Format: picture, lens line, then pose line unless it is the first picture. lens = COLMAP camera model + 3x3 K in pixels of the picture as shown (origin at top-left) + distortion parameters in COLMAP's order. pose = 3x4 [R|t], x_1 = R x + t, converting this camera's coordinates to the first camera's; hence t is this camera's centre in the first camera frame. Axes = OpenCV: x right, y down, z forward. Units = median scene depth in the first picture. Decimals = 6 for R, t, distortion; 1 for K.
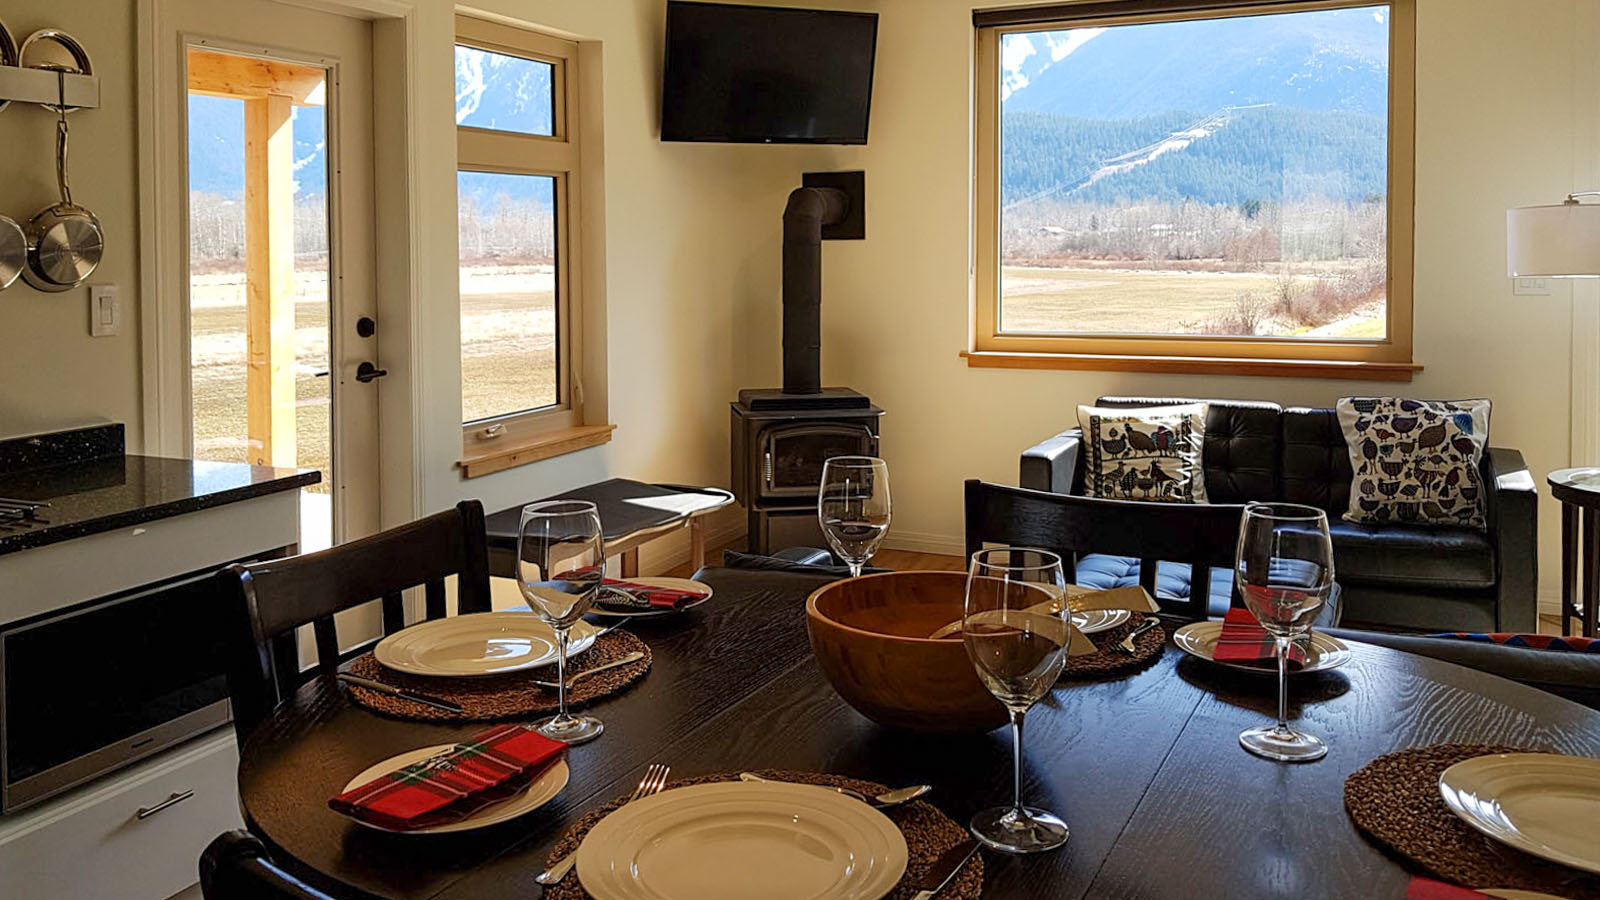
lens RADIAL K [[1328.9, 0, 800.0], [0, 1328.9, 450.0], [0, 0, 1]] dist [0.000085, -0.005761]
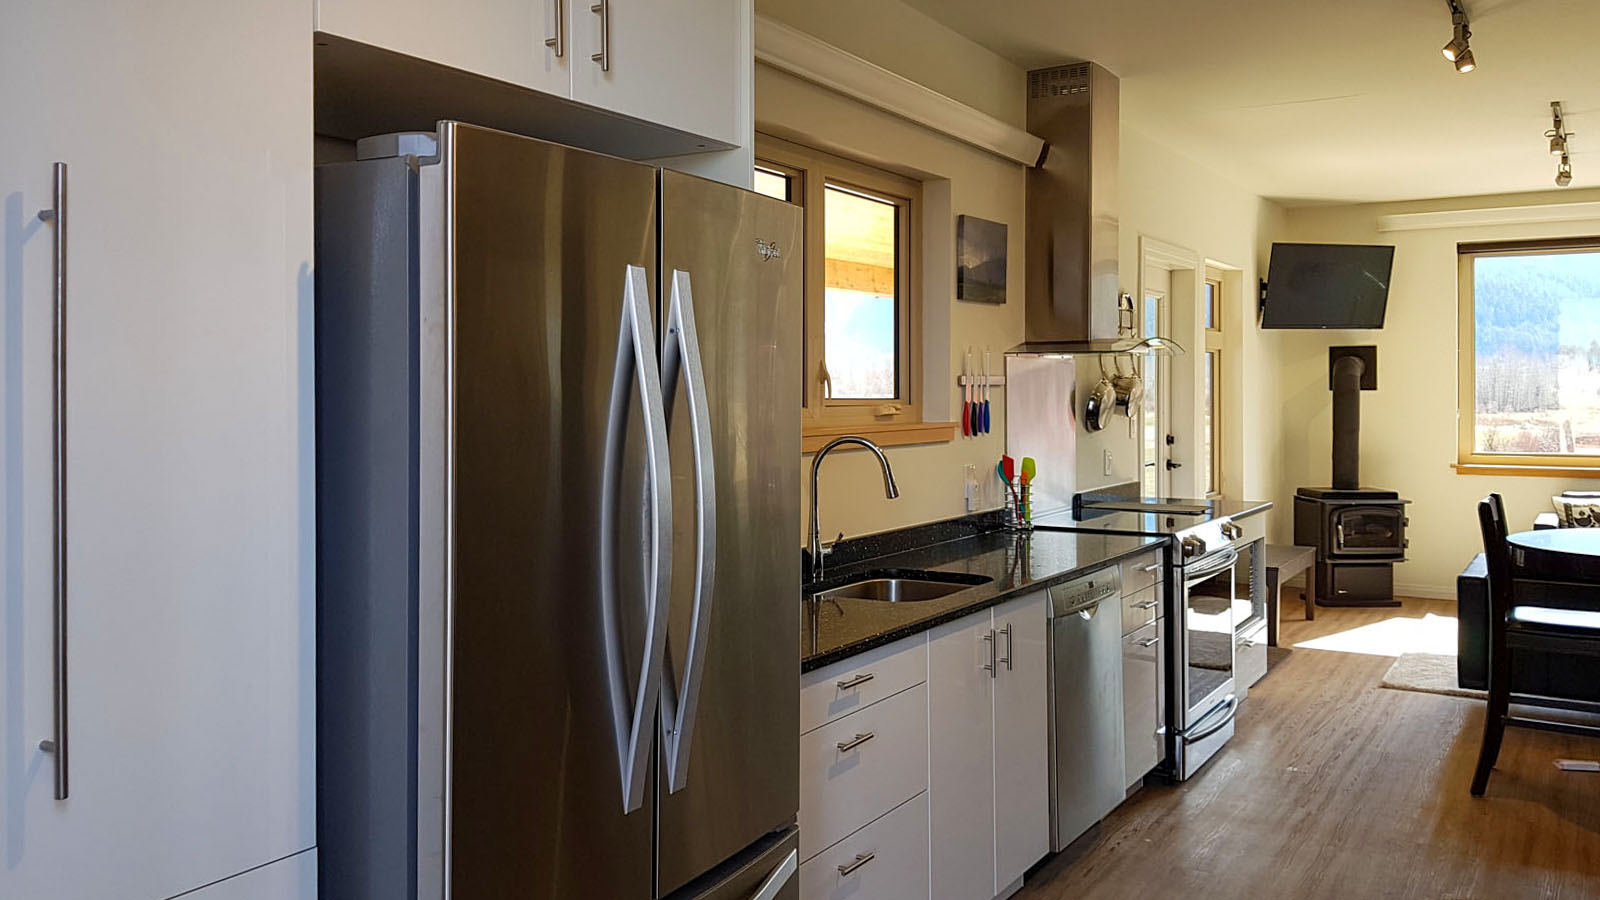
lens RADIAL K [[1304.9, 0, 800.0], [0, 1304.9, 450.0], [0, 0, 1]] dist [0.000396, -0.006278]
pose [[0.991873, 0.002817, -0.127200, -0.447352], [-0.017179, 0.993565, -0.111949, 0.093809], [0.126067, 0.113224, 0.985539, -0.580653]]
